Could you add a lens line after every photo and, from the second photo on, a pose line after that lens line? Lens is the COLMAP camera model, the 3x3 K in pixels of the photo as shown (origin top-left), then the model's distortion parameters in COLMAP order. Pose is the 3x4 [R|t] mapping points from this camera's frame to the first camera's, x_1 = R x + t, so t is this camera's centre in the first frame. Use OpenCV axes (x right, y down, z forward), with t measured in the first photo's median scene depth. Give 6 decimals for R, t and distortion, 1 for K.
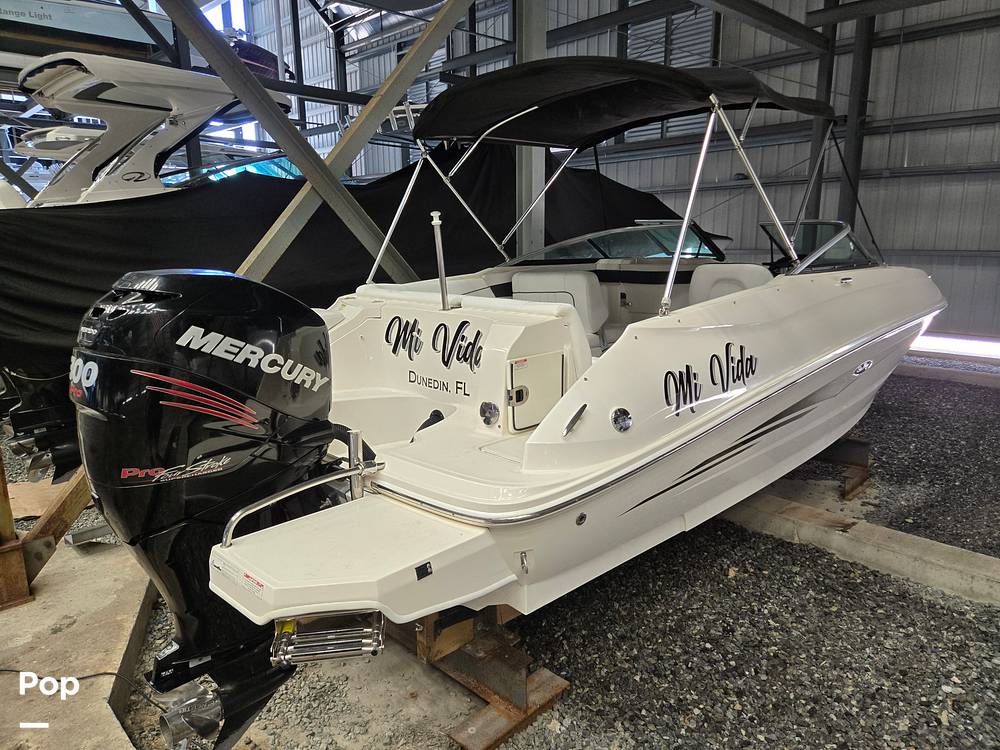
lens RADIAL K [[681.3, 0, 502.4], [0, 681.3, 372.7], [0, 0, 1]] dist [0.070356, -0.057047]
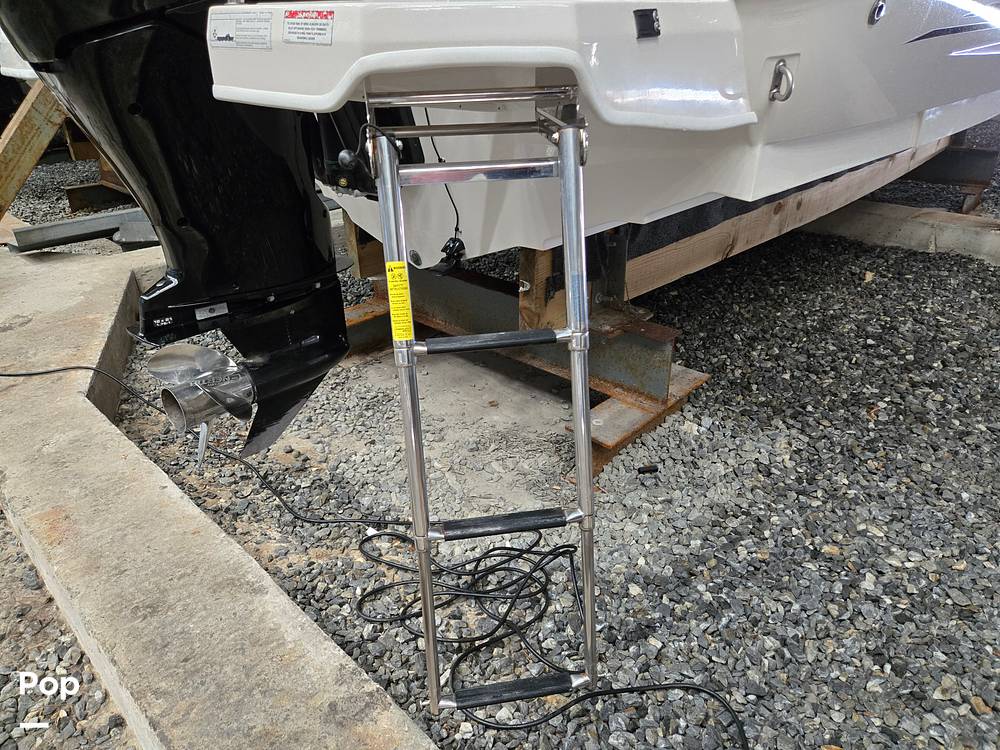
lens RADIAL K [[681.3, 0, 503.7], [0, 681.3, 374.9], [0, 0, 1]] dist [0.070356, -0.057047]
pose [[0.999541, -0.013915, 0.026898, -0.143494], [0.006414, 0.965307, 0.261037, 0.245906], [-0.029597, -0.260745, 0.964954, 0.279615]]
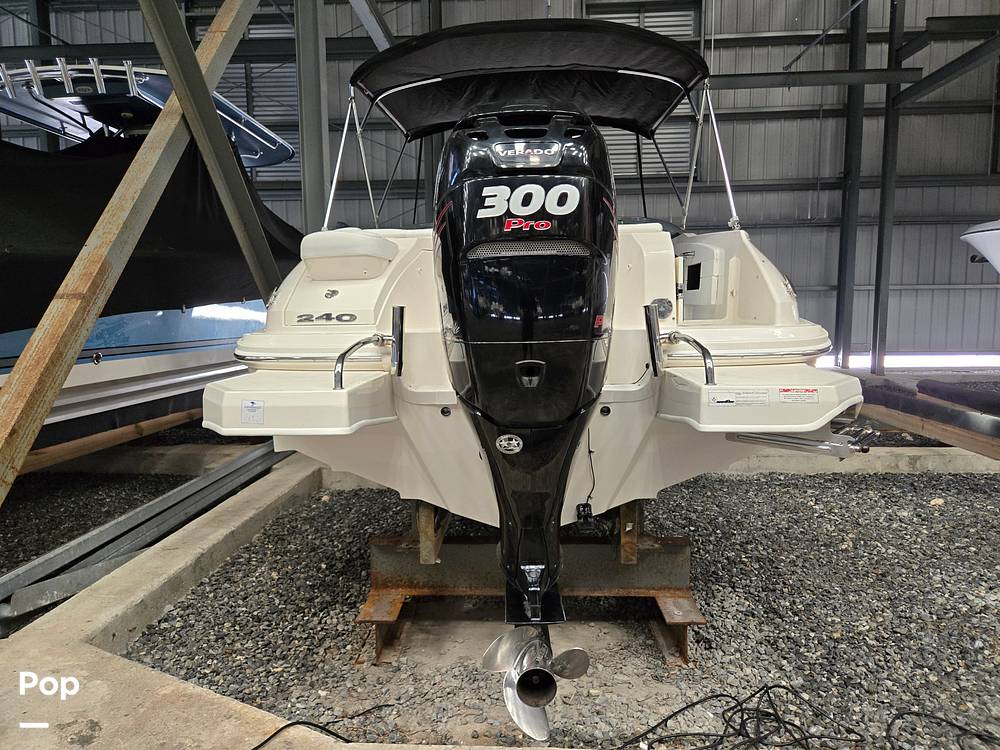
lens RADIAL K [[681.3, 0, 507.8], [0, 681.3, 373.5], [0, 0, 1]] dist [0.070356, -0.057047]
pose [[0.730399, -0.061614, 0.680236, -0.812131], [0.137507, 0.988796, -0.058085, 0.162672], [-0.669036, 0.135963, 0.730688, 0.317627]]
